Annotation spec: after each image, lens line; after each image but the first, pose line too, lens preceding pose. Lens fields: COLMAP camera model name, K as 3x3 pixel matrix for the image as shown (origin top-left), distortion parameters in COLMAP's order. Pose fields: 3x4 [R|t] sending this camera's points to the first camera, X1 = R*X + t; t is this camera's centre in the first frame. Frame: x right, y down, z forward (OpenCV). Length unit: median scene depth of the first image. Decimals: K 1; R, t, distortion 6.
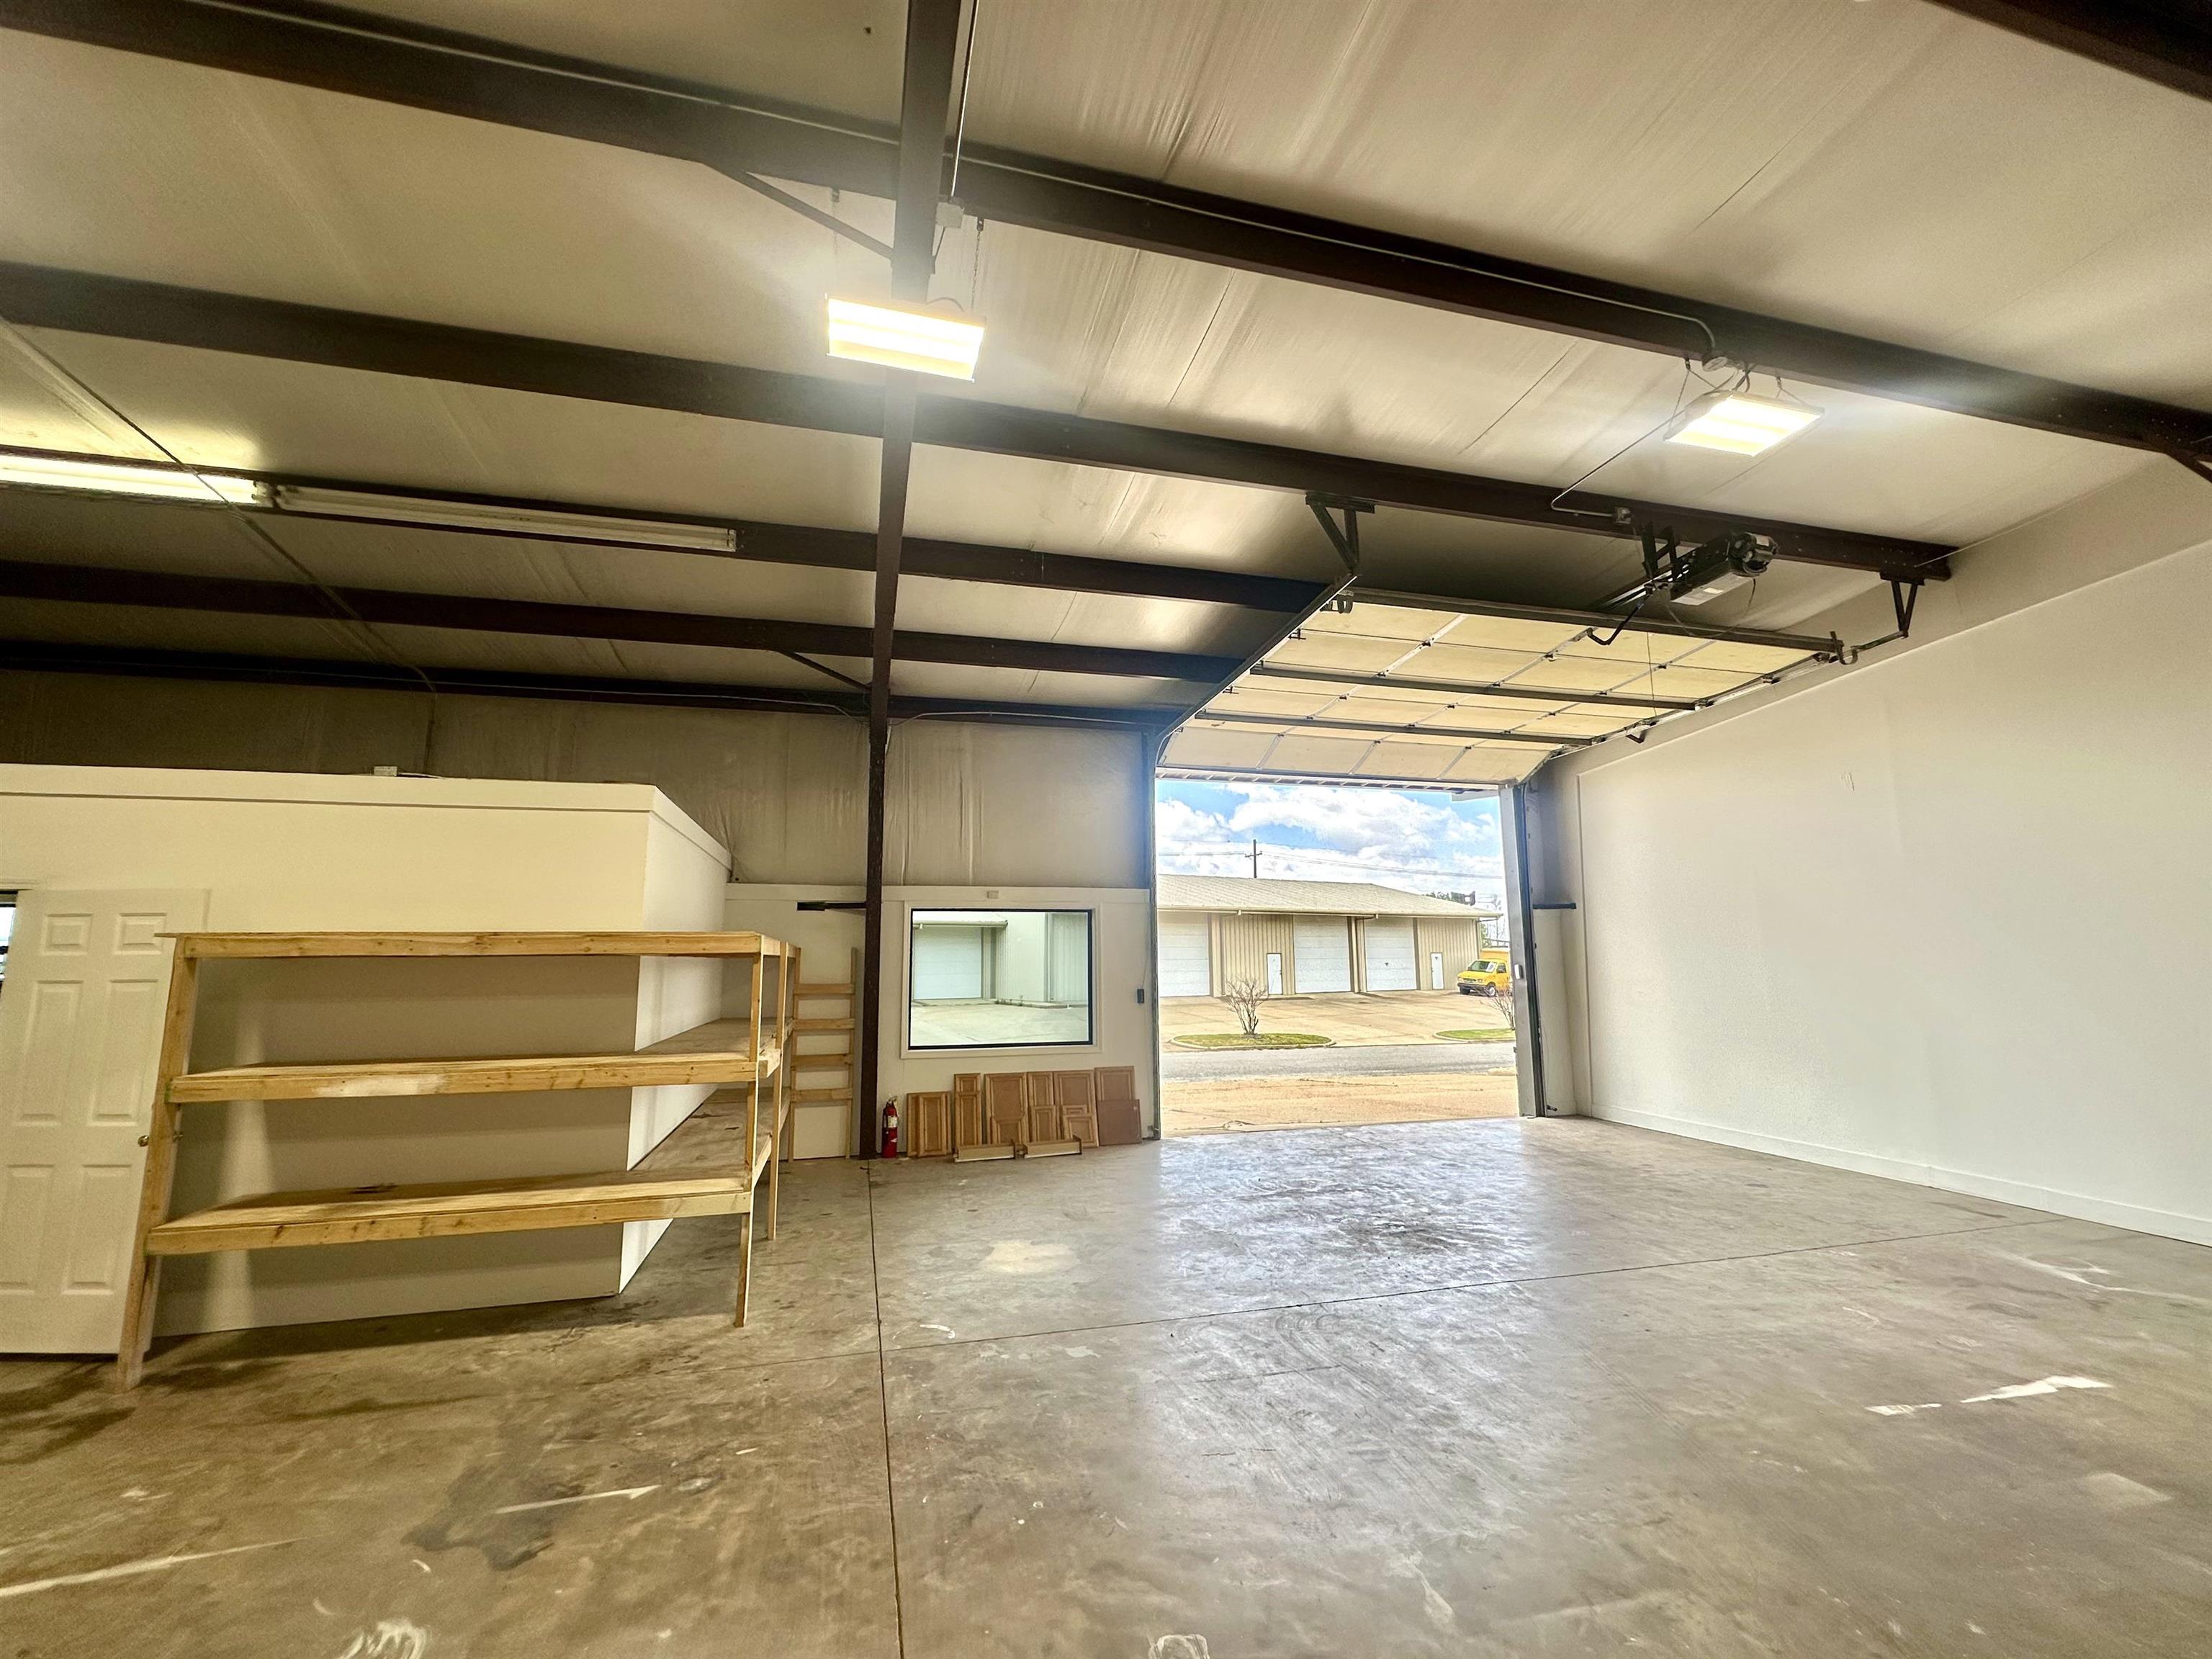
lens RADIAL K [[909.4, 0, 1105.7], [0, 909.4, 834.1], [0, 0, 1]] dist [0.002501, 0.000508]
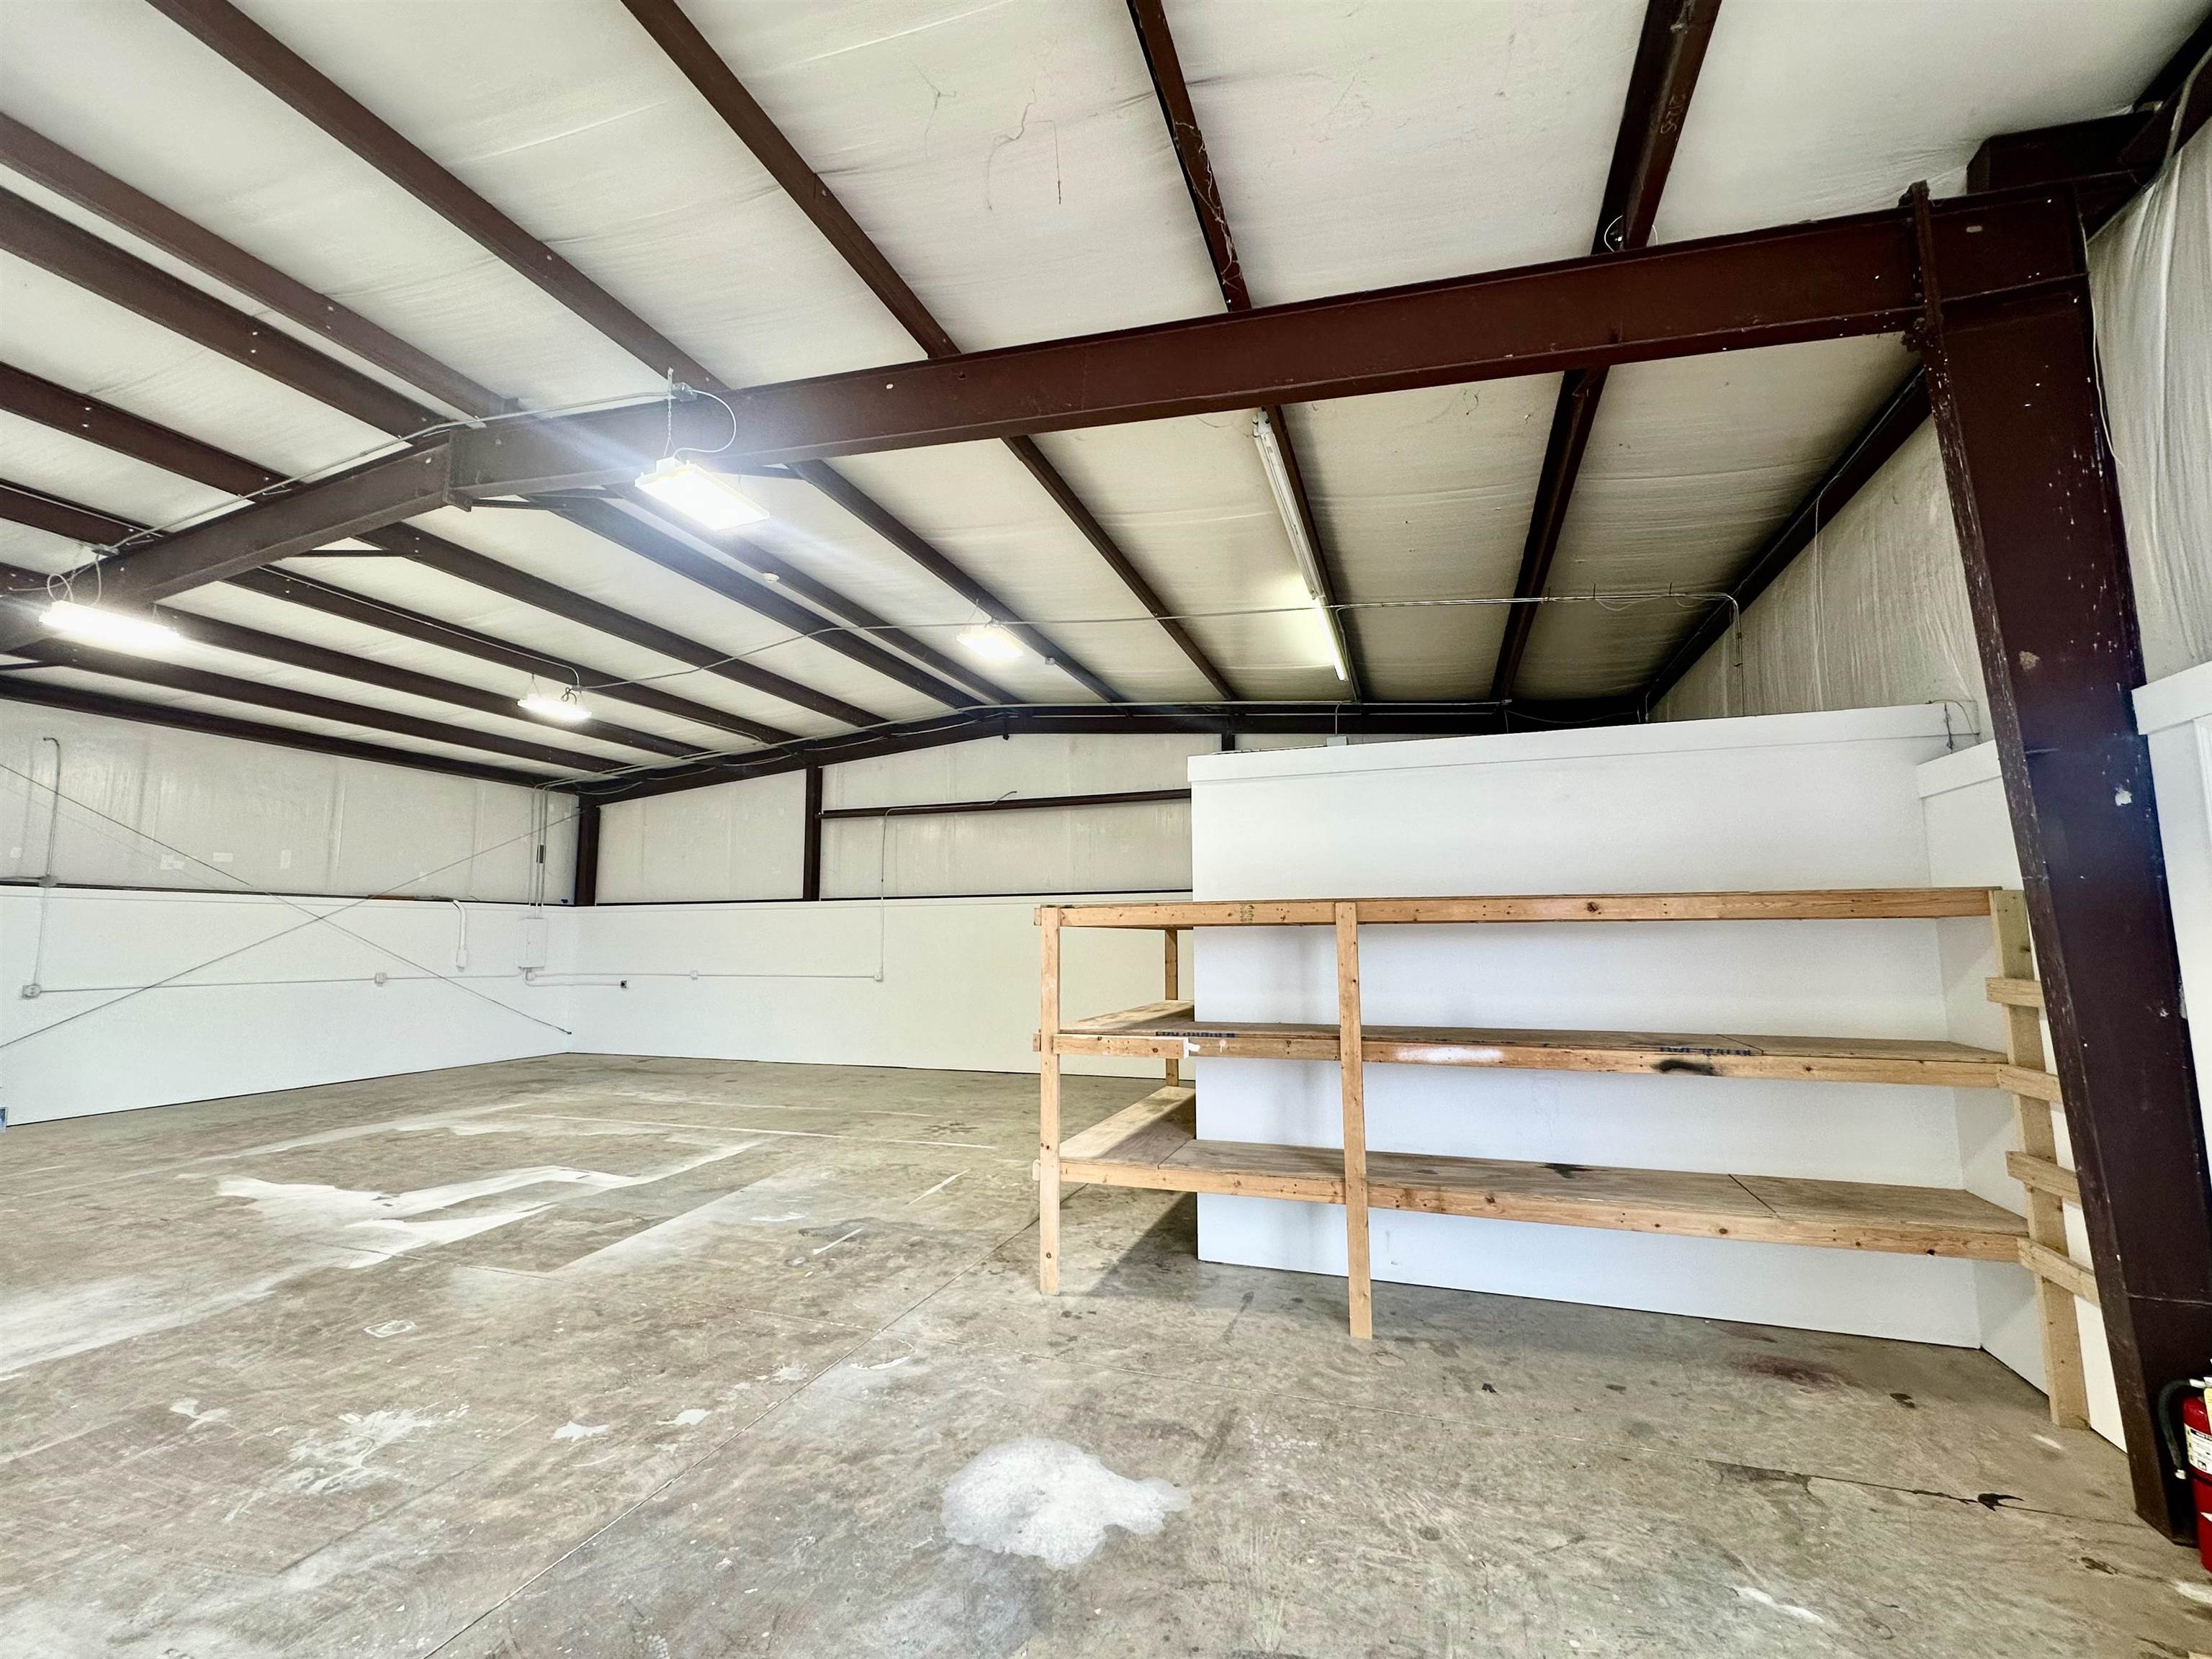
lens RADIAL K [[909.4, 0, 1109.4], [0, 909.4, 832.5], [0, 0, 1]] dist [0.002501, 0.000508]
pose [[-0.556672, -0.081643, -0.826711, 0.535072], [0.131297, 0.974004, -0.184599, 0.276222], [0.820291, -0.211306, -0.531481, 2.039184]]
